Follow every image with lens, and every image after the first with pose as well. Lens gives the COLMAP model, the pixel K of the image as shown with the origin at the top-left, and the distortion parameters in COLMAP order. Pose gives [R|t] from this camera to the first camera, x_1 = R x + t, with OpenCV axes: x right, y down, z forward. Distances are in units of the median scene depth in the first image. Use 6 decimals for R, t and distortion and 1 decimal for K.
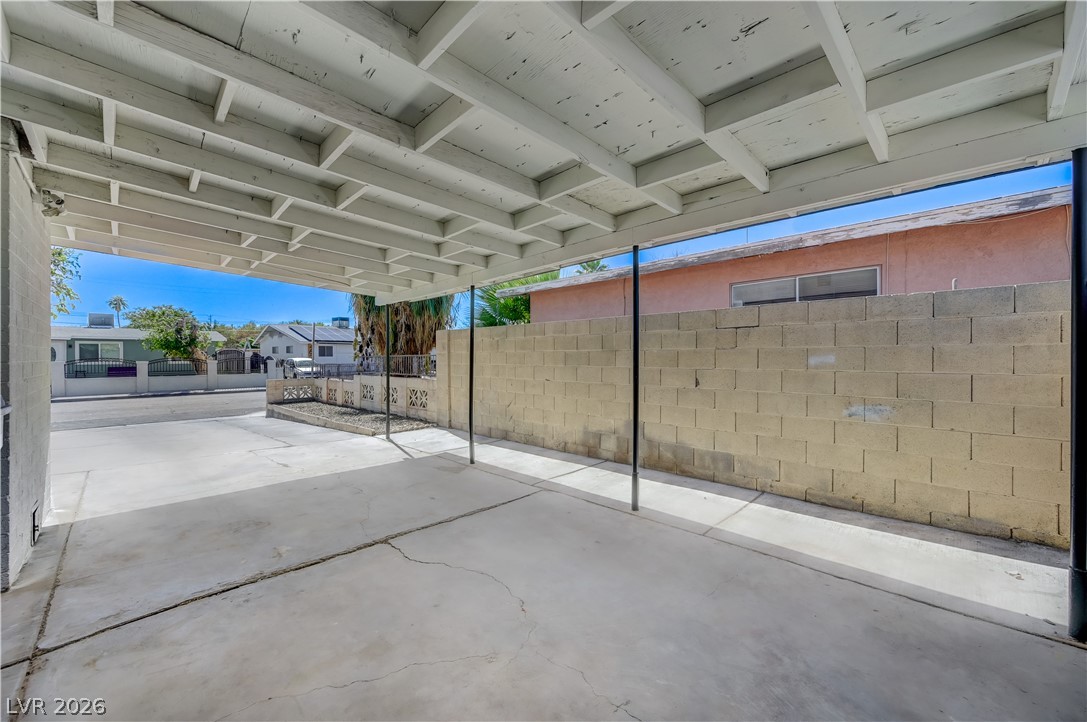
lens RADIAL K [[430.1, 0, 544.3], [0, 430.1, 363.0], [0, 0, 1]] dist [-0.001078, -0.000039]
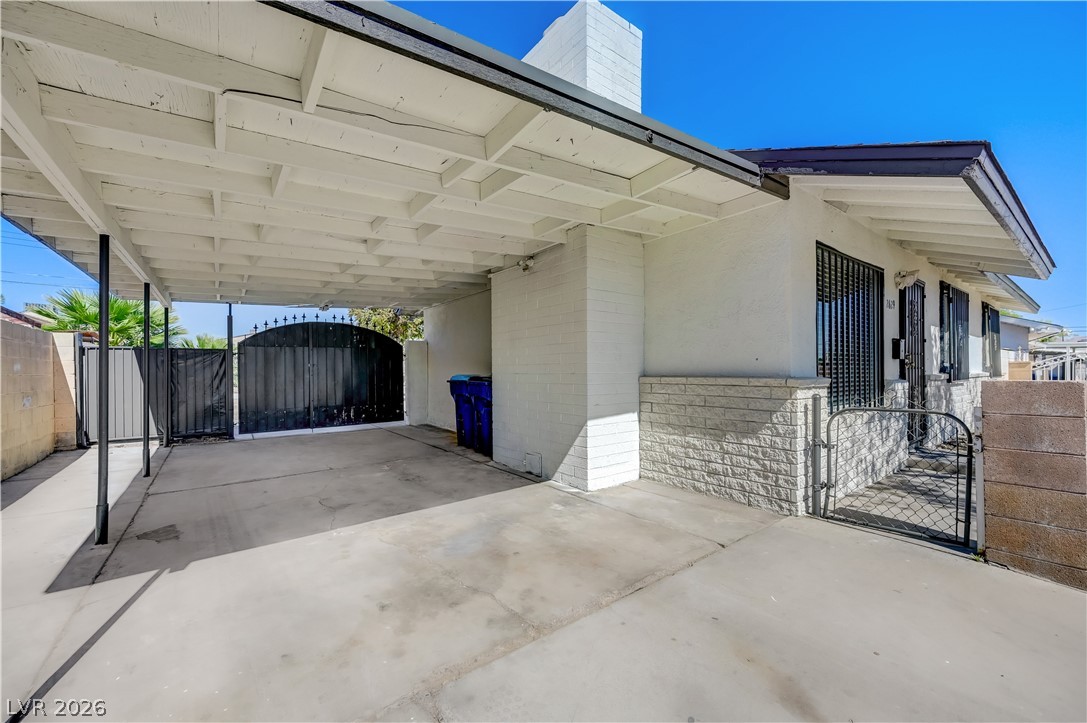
lens RADIAL K [[430.1, 0, 544.3], [0, 430.1, 363.5], [0, 0, 1]] dist [-0.001078, -0.000039]
pose [[-0.990769, 0.007747, 0.135342, -0.940686], [0.007508, 0.999969, -0.002282, -0.004373], [-0.135355, -0.001245, -0.990796, 1.678419]]
